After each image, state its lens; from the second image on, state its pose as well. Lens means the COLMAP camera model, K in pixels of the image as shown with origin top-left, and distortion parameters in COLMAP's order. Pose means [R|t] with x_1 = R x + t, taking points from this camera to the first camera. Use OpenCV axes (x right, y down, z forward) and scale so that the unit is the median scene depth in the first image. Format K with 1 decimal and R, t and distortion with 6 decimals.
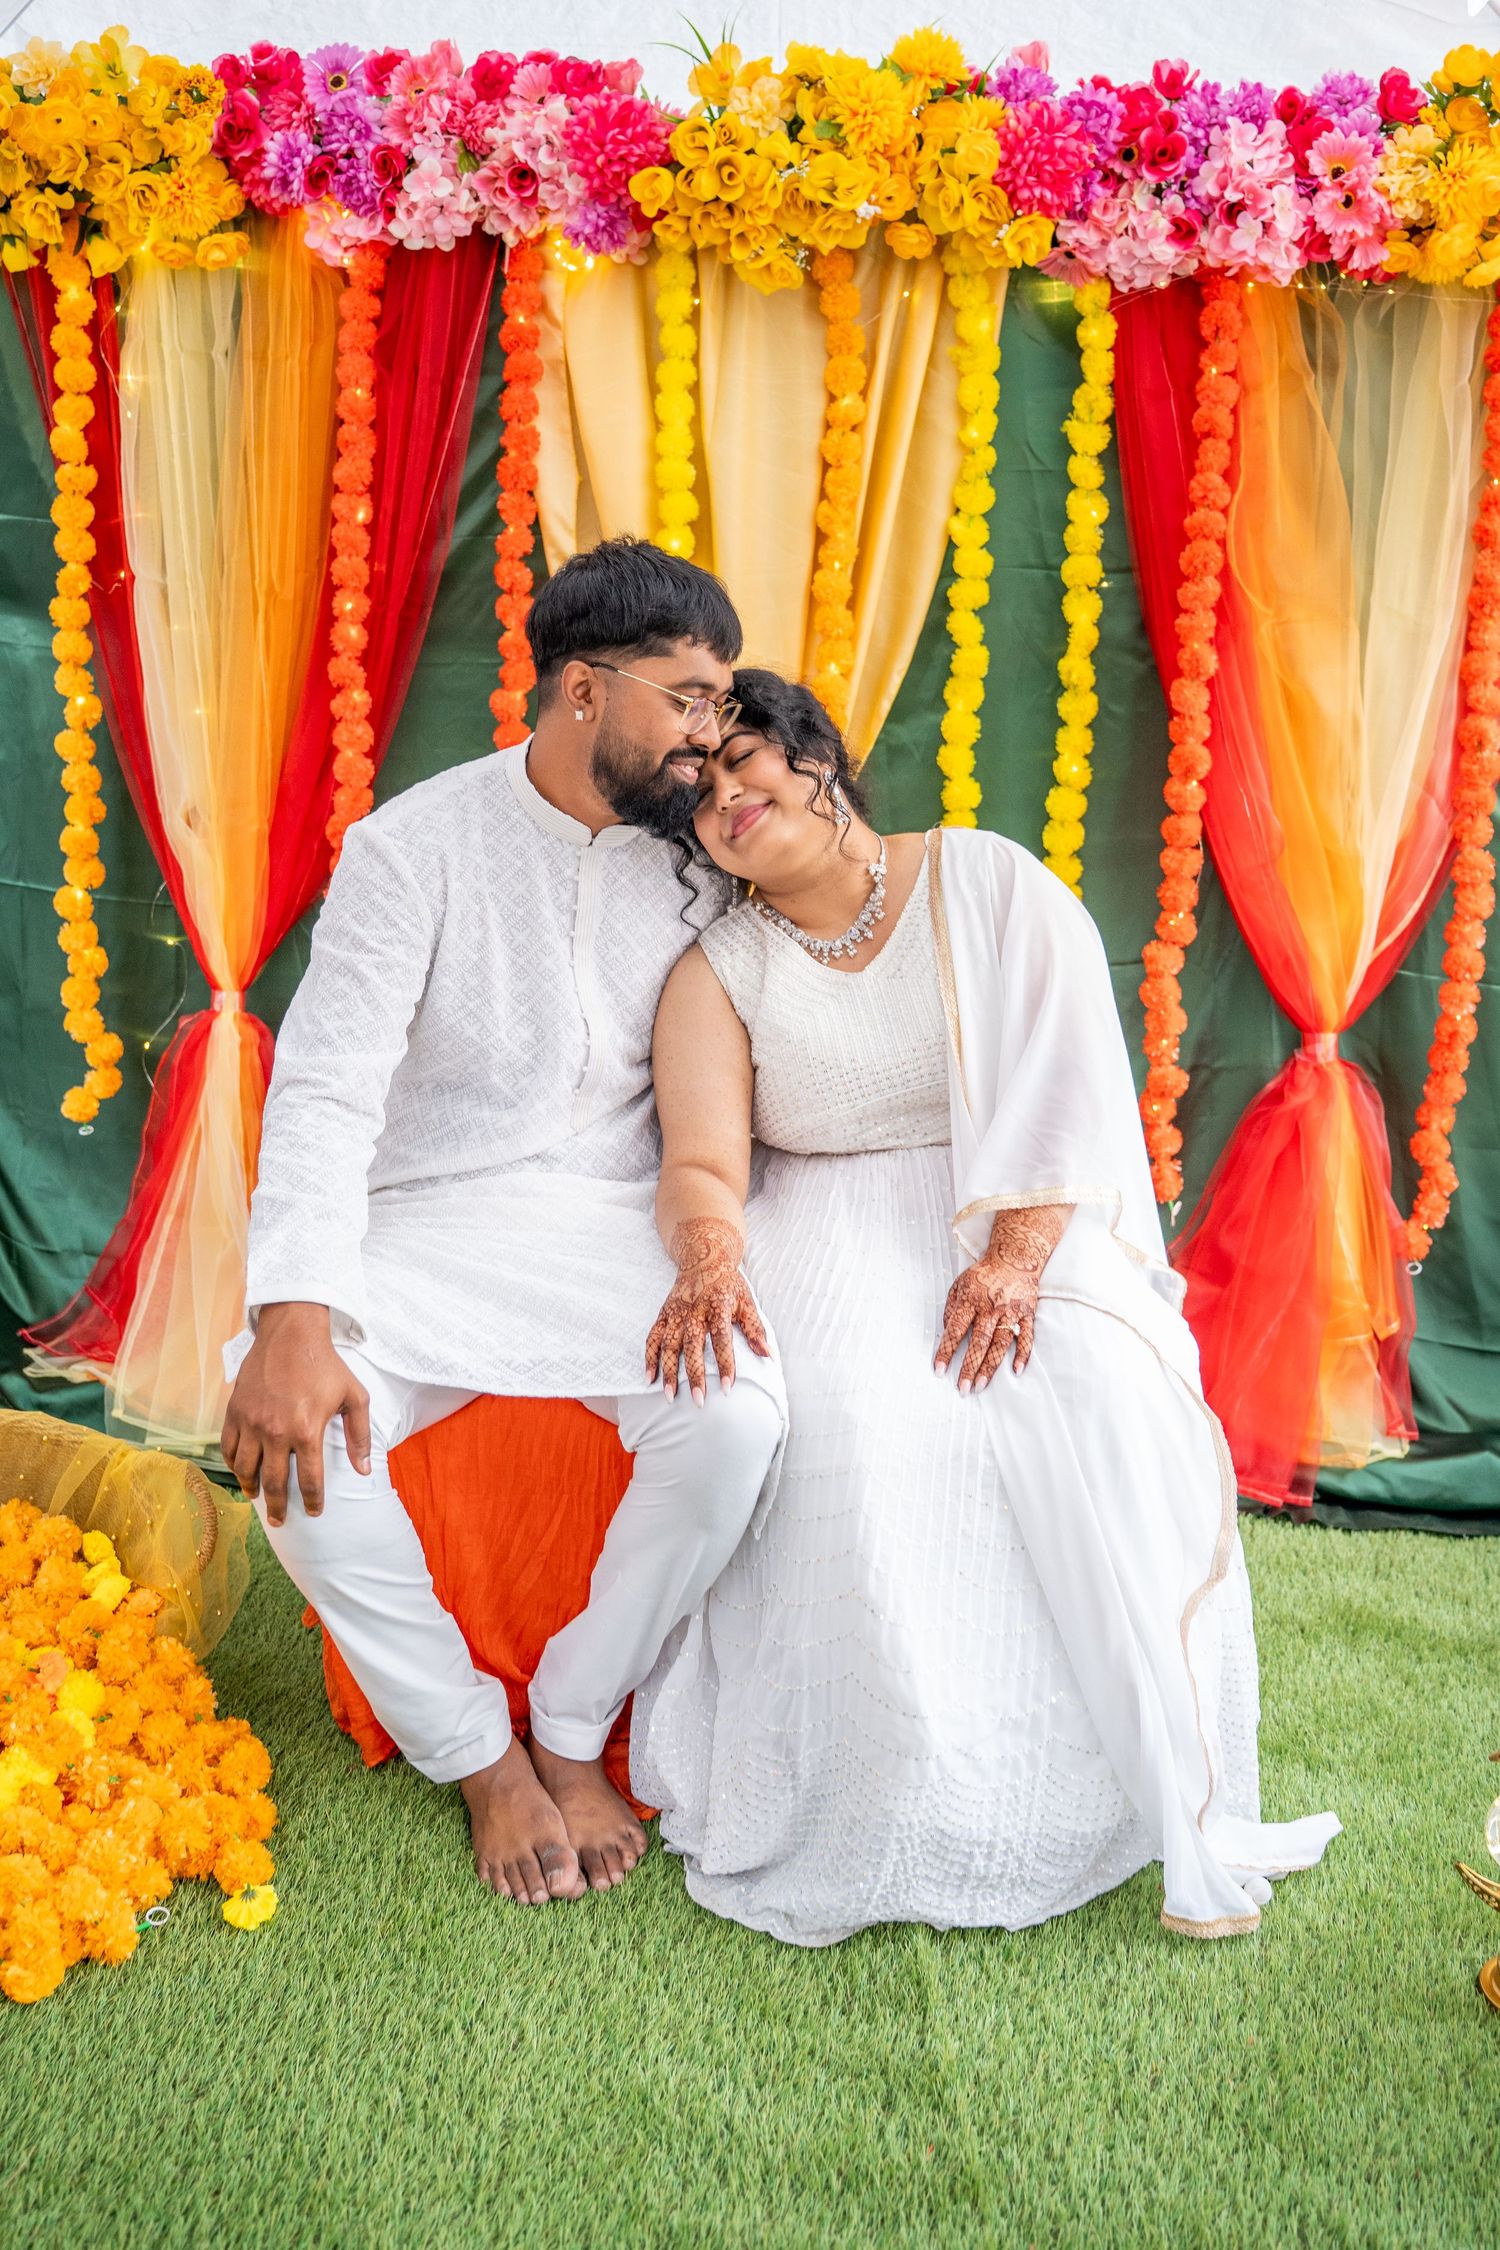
lens RADIAL K [[1981.9, 0, 753.3], [0, 1981.9, 1074.4], [0, 0, 1]] dist [-0.075143, 0.016091]
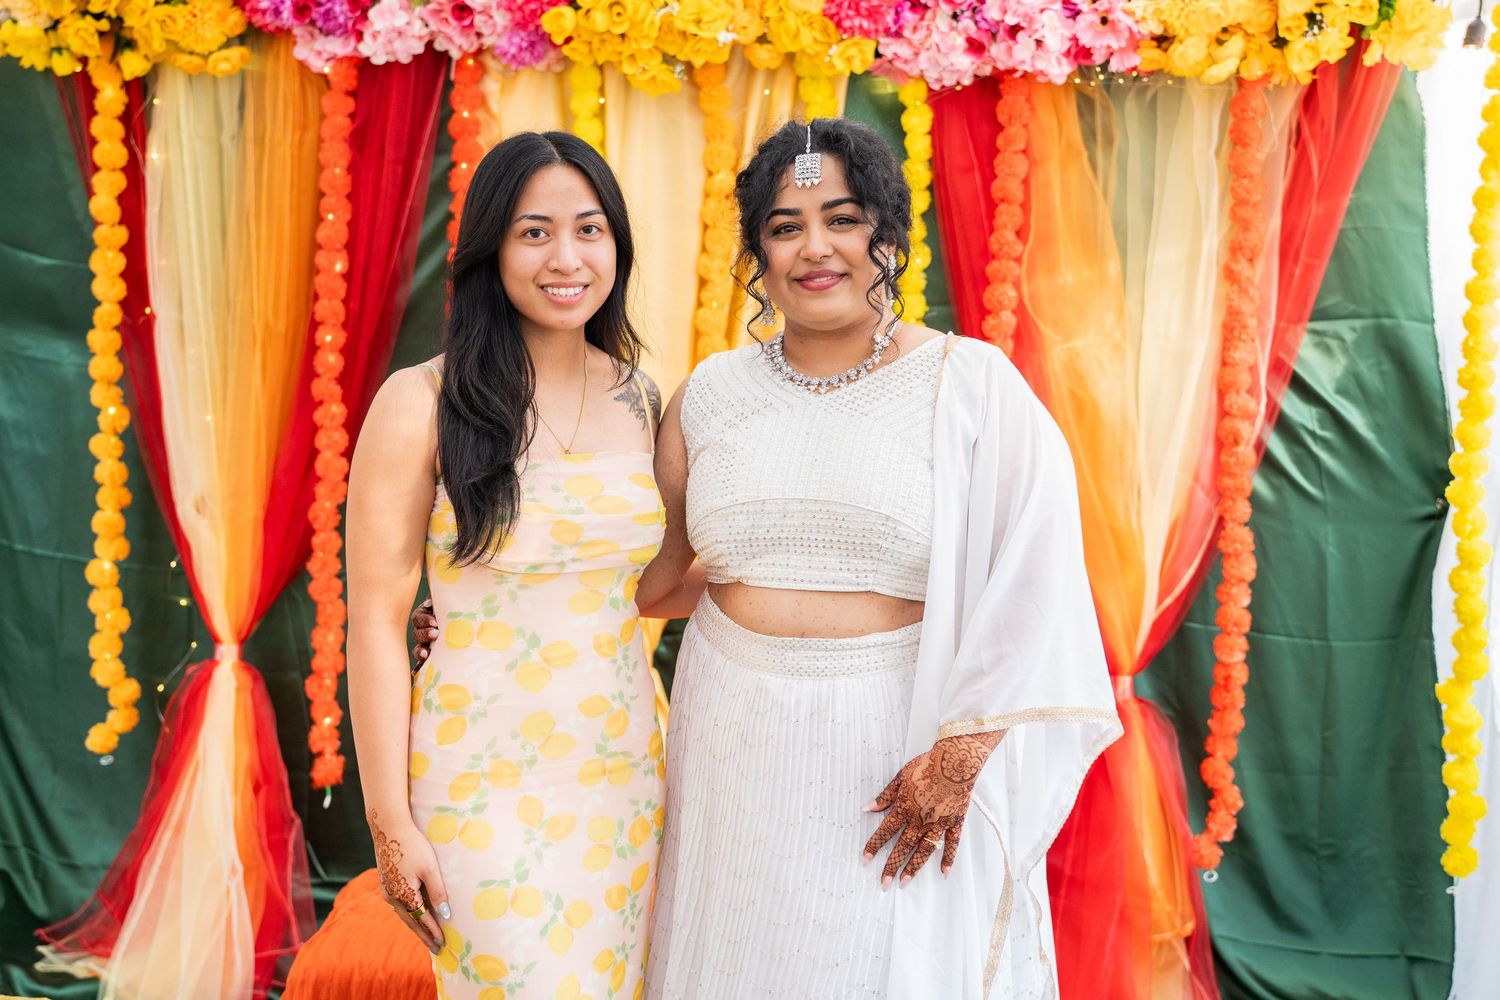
lens RADIAL K [[1985.8, 0, 749.1], [0, 1985.8, 430.9], [0, 0, 1]] dist [0.081882, 0.013094]
pose [[0.999251, -0.007857, -0.037884, 0.113368], [0.003457, 0.993378, -0.114836, -0.032112], [0.038535, 0.114619, 0.992662, -0.254632]]
